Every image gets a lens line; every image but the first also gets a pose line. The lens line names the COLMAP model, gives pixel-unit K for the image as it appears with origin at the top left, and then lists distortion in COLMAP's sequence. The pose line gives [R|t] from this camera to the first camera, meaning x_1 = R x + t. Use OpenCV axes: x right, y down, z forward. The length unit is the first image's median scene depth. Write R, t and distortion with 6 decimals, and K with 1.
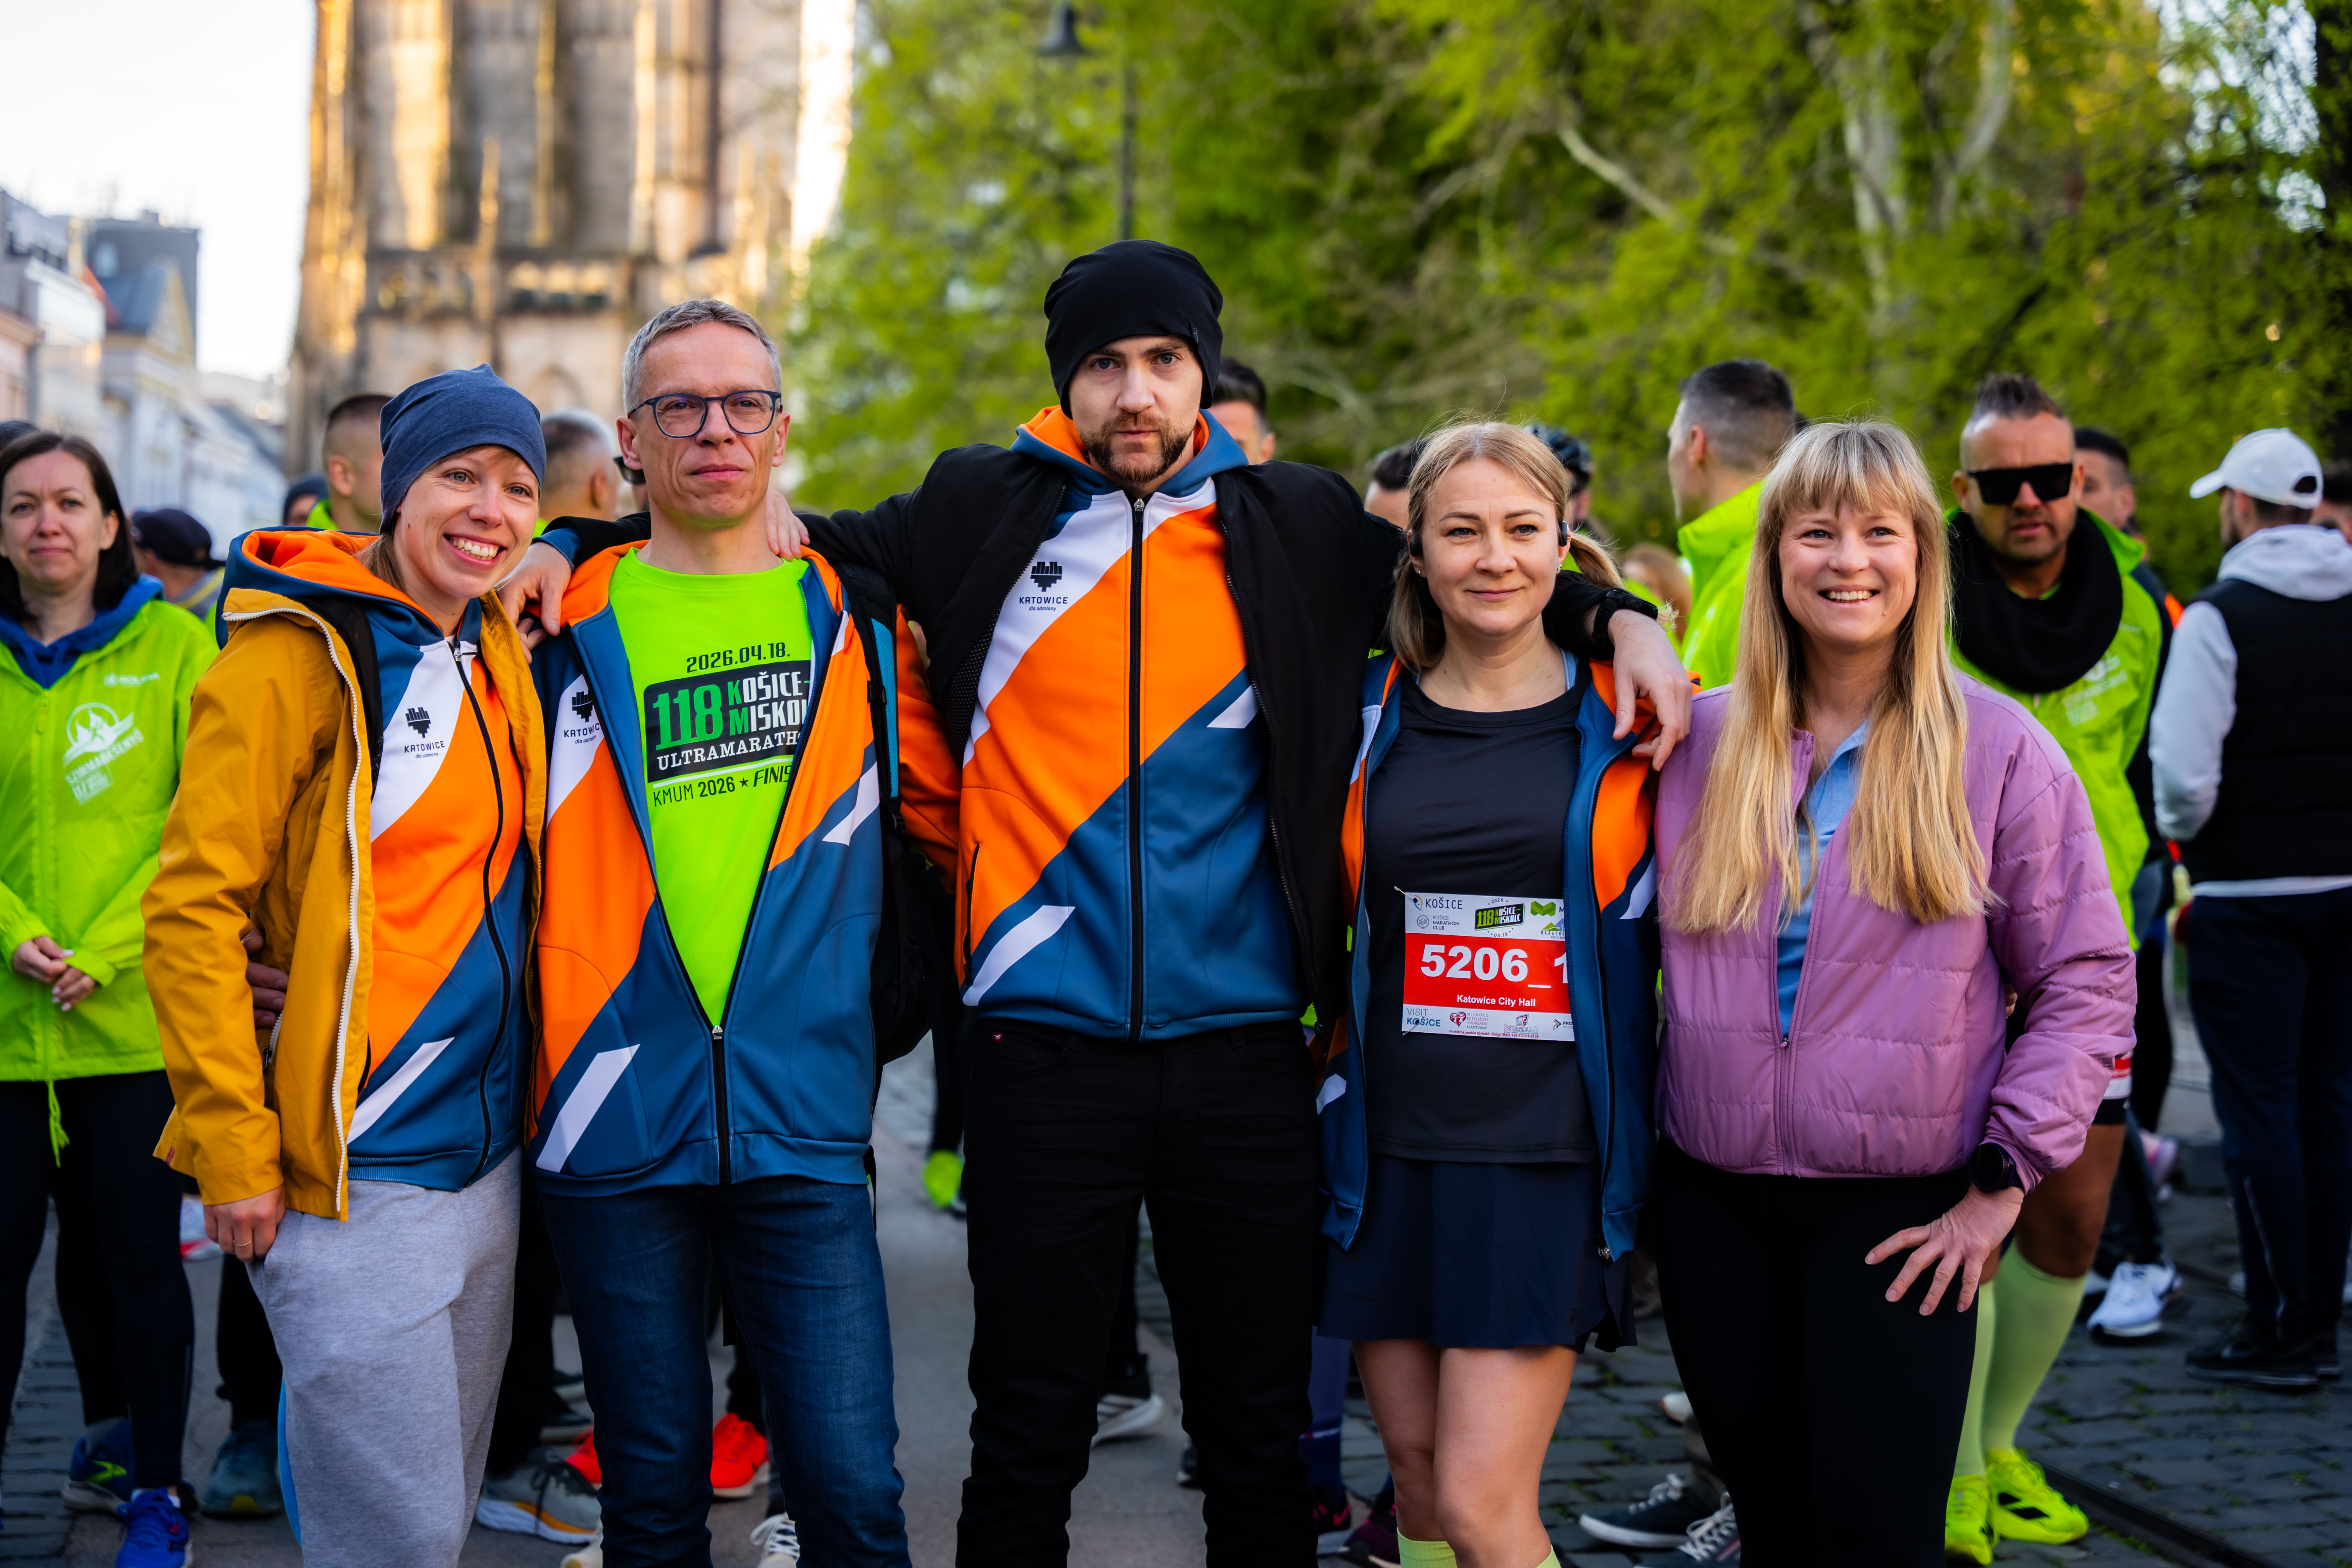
lens RADIAL K [[4419.4, 0, 1148.4], [0, 4419.4, 788.5], [0, 0, 1]] dist [0.107262, -0.362374]
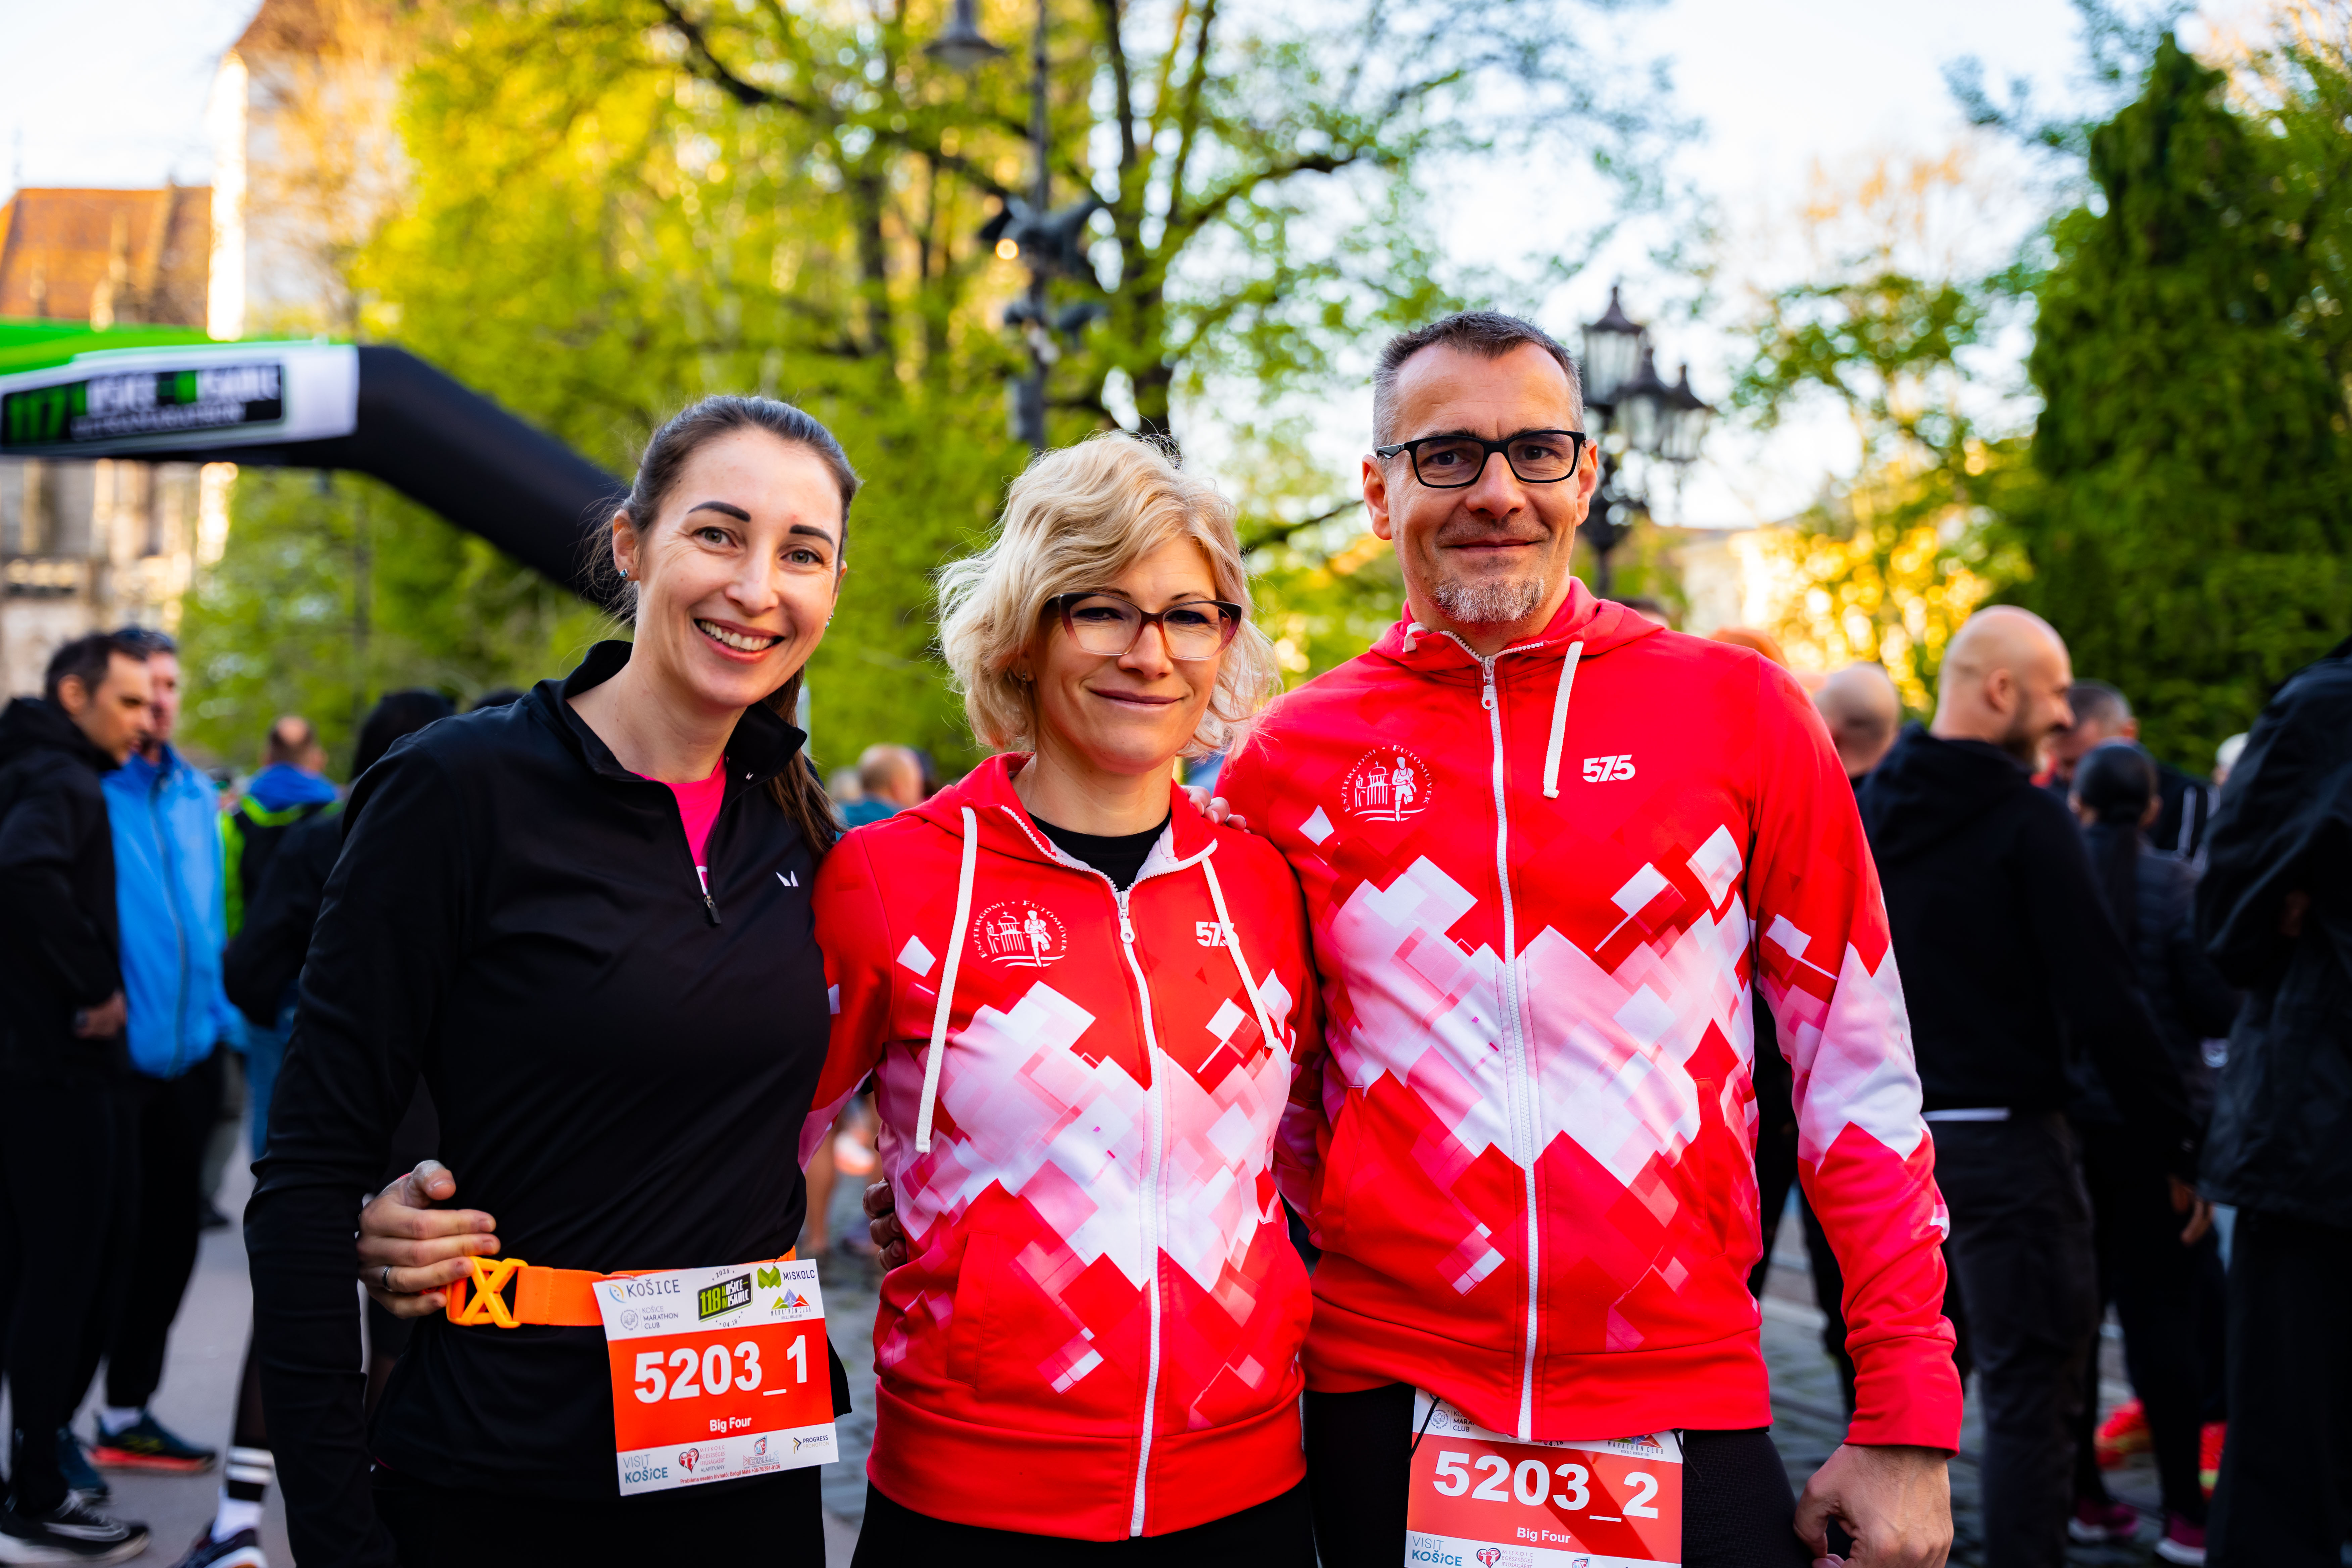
lens RADIAL K [[3201.5, 0, 1177.7], [0, 3201.5, 782.2], [0, 0, 1]] dist [0.009649, 0.001171]
pose [[0.979152, -0.004228, 0.203084, 0.048789], [0.012944, 0.999050, -0.041608, 0.005846], [-0.202715, 0.043369, 0.978277, -0.274561]]
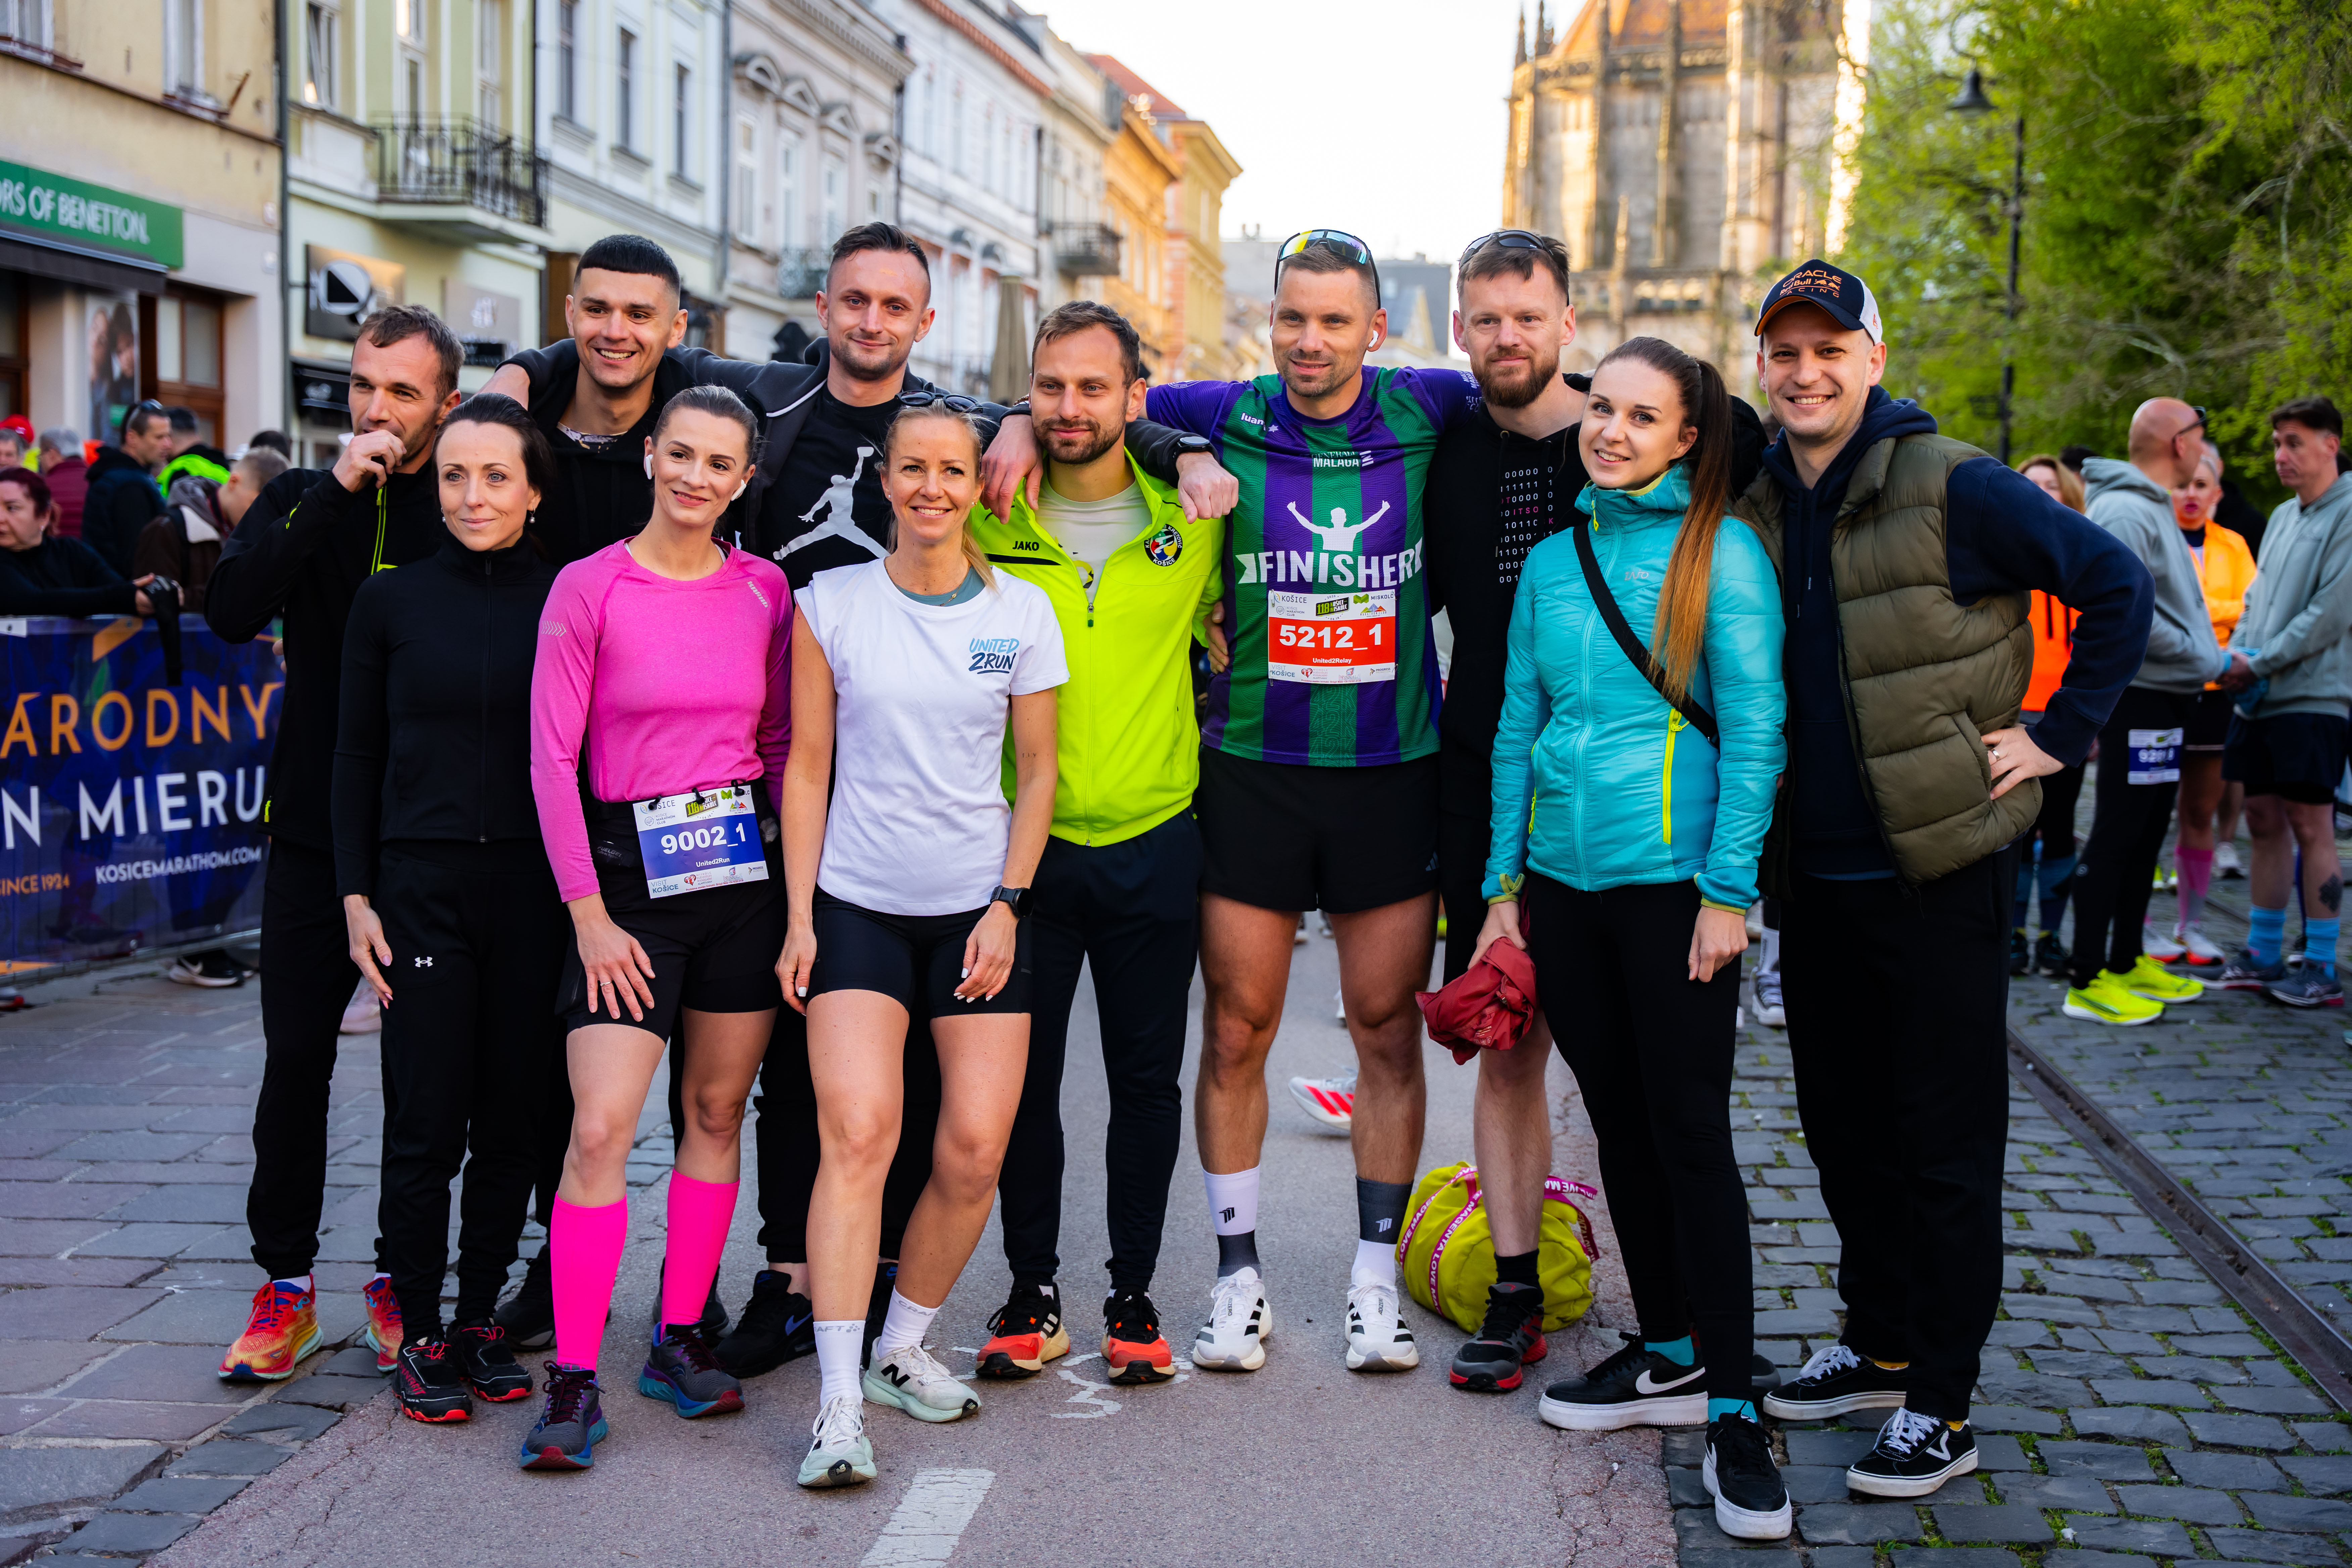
lens RADIAL K [[2982.9, 0, 1175.2], [0, 2982.9, 785.1], [0, 0, 1]] dist [0.026011, 0.021983]
pose [[0.953839, 0.024984, -0.299277, 0.025562], [-0.010514, 0.998701, 0.049862, -0.000946], [0.300134, -0.044414, 0.952862, 0.035412]]
